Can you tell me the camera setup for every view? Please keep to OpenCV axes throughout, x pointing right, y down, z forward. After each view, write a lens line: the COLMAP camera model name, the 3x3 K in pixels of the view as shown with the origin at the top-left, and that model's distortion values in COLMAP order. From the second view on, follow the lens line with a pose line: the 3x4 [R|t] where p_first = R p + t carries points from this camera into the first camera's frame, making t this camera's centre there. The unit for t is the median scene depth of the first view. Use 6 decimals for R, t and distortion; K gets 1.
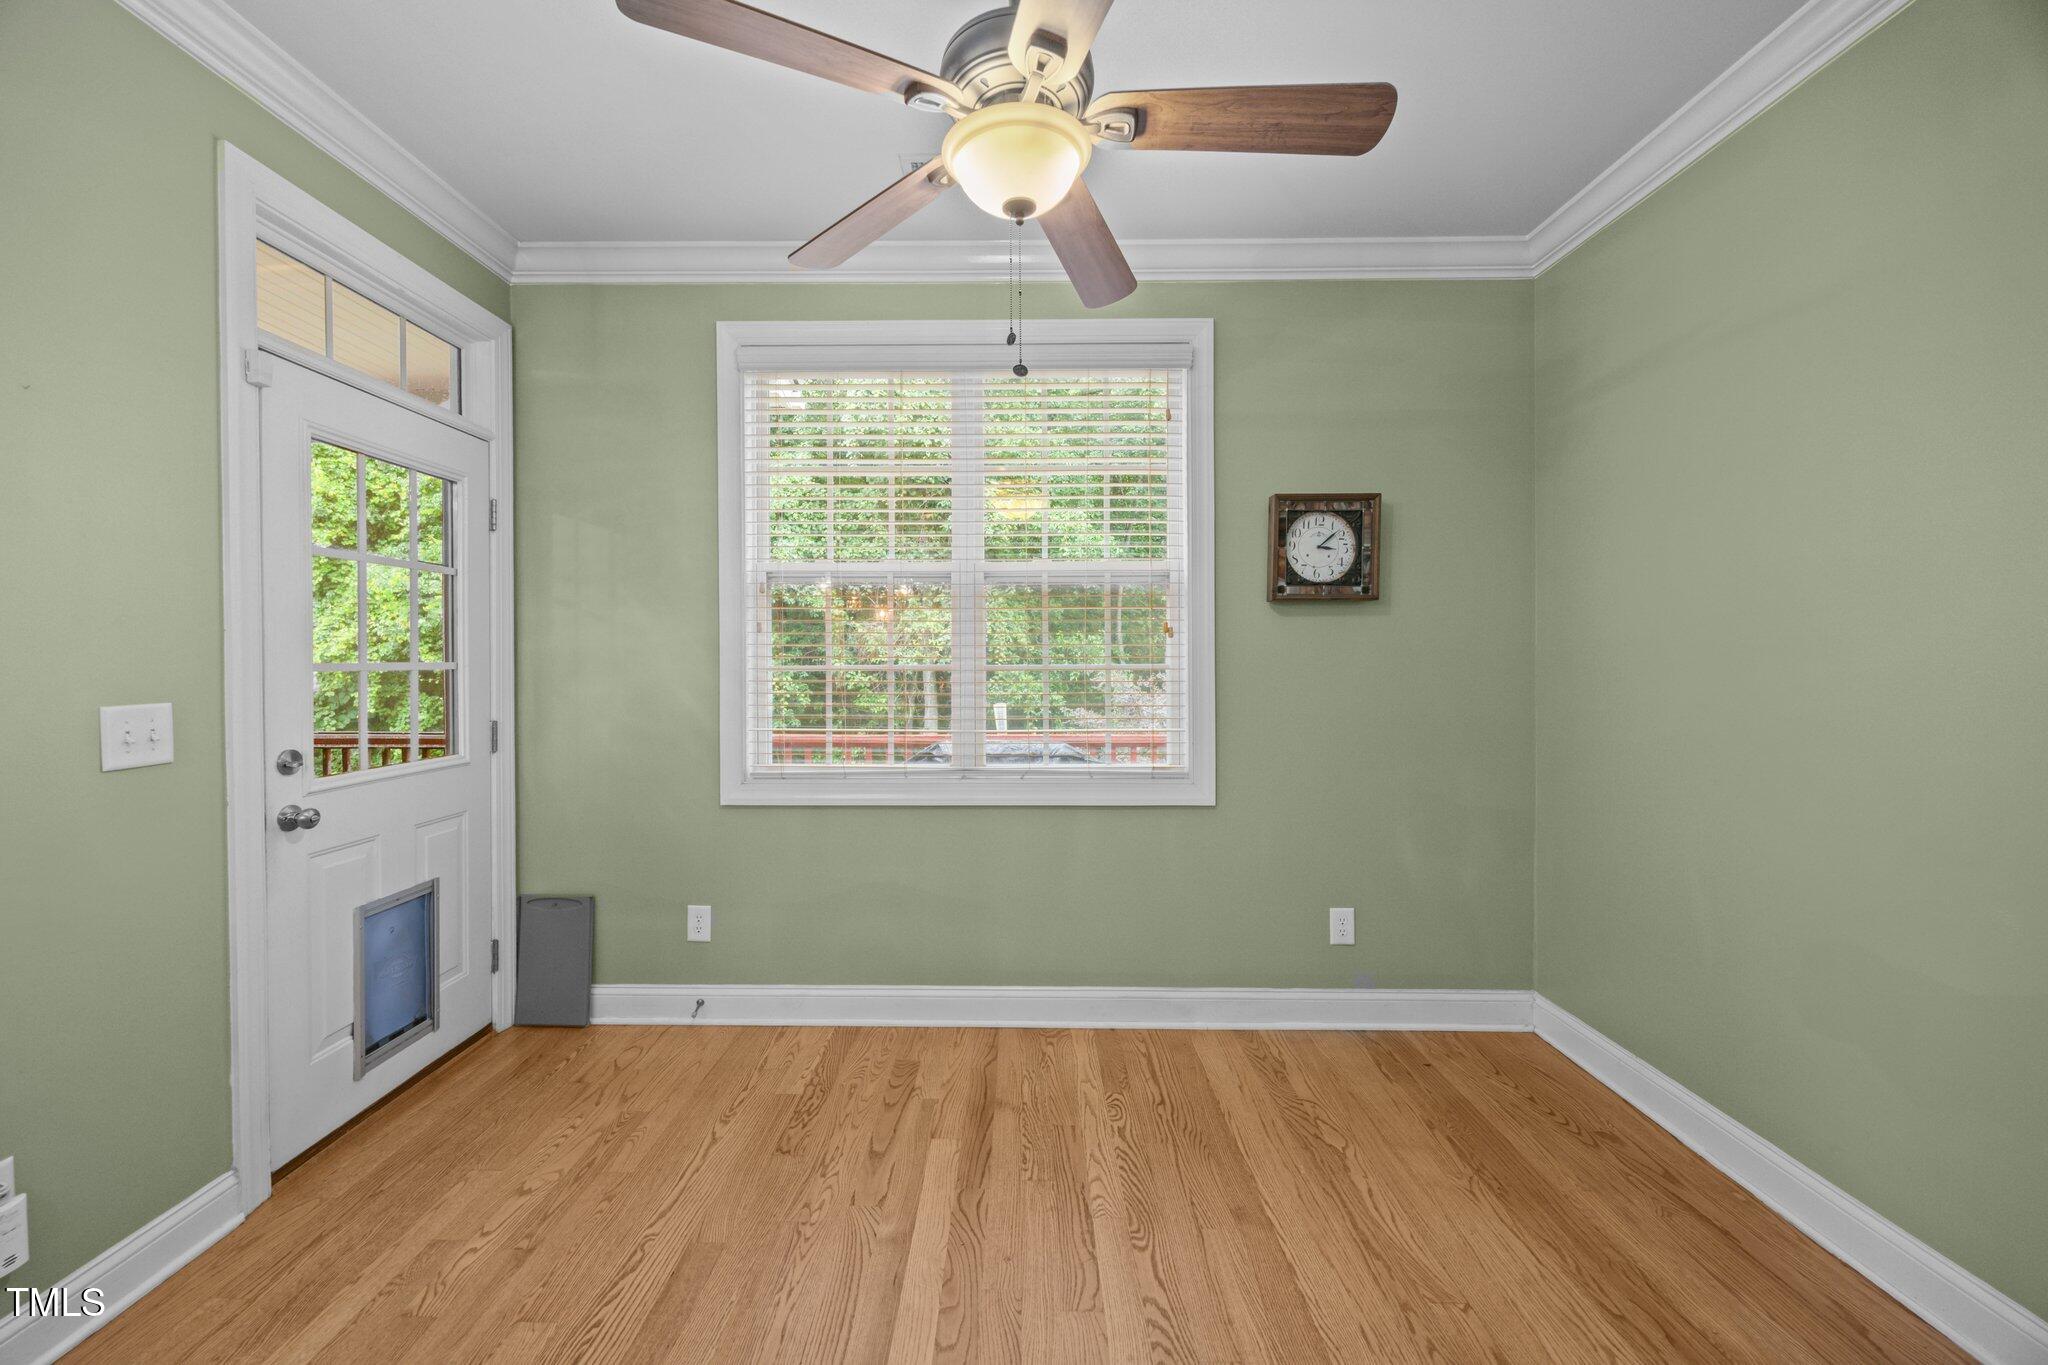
lens RADIAL K [[799.6, 0, 1014.4], [0, 799.6, 671.2], [0, 0, 1]] dist [-0.000563, -0.000291]
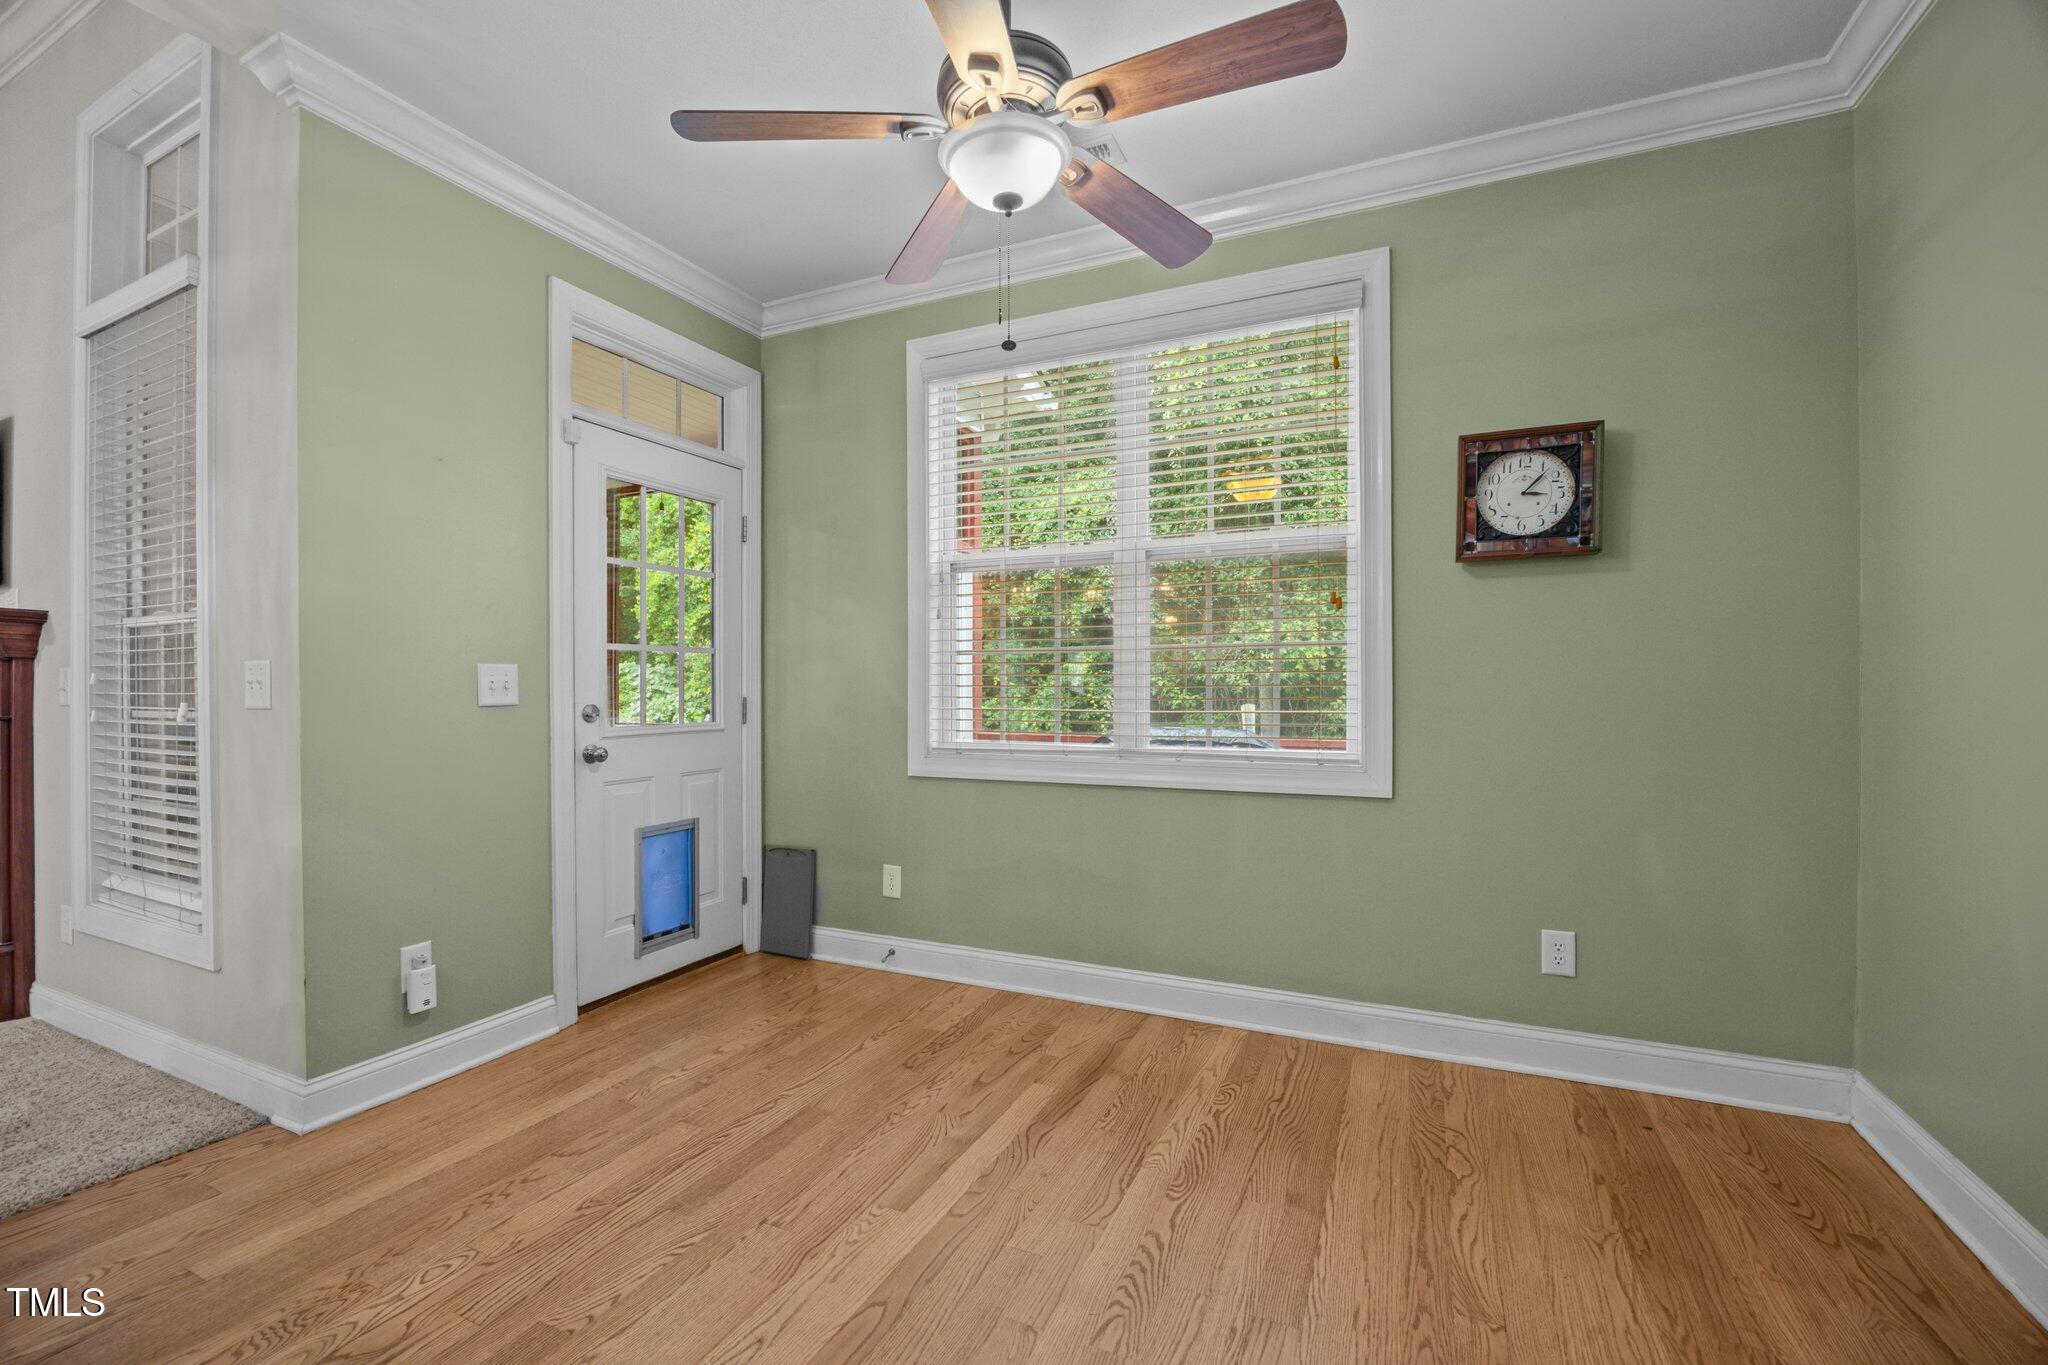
lens RADIAL K [[912.6, 0, 1028.0], [0, 912.6, 703.7], [0, 0, 1]] dist [-0.017653, 0.000667]
pose [[0.906753, 0.003801, -0.421646, 0.329398], [-0.004858, 0.999987, -0.001432, 0.071905], [0.421635, 0.003347, 0.906760, -0.078660]]
